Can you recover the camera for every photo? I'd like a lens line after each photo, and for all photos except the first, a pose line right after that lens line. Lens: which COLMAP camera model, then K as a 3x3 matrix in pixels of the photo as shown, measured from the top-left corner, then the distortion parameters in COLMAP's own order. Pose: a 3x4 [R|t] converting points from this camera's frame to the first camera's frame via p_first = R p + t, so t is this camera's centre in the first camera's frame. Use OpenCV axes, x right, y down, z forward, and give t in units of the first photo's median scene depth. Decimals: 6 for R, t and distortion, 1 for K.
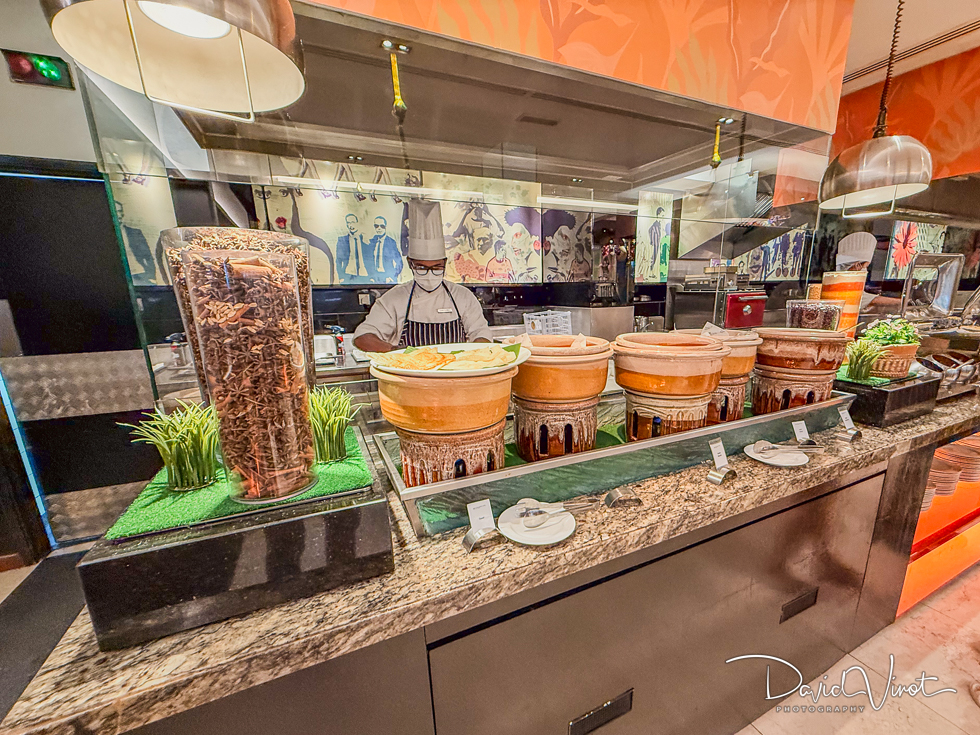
lens RADIAL K [[387.7, 0, 490.0], [0, 387.7, 367.5], [0, 0, 1]] dist [0.002204, 0.000514]
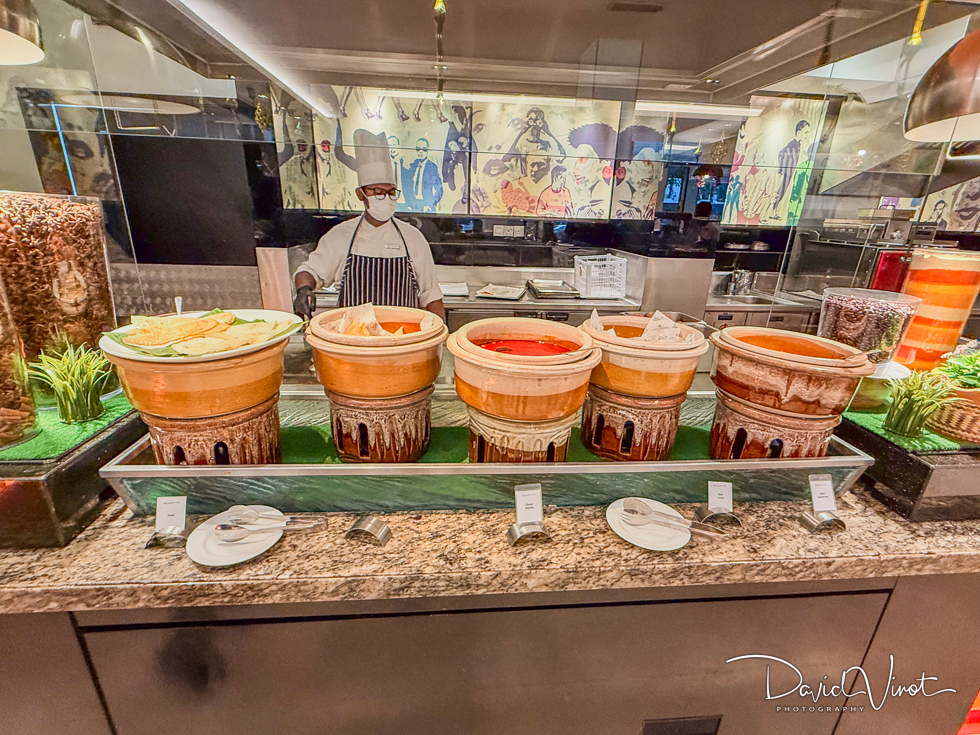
lens RADIAL K [[416.5, 0, 484.5], [0, 416.5, 332.2], [0, 0, 1]] dist [-0.000060, 0.000565]
pose [[0.942628, 0.137781, -0.304087, 0.212576], [-0.110434, 0.988273, 0.105453, -0.052330], [0.315051, -0.065821, 0.946790, 0.075882]]
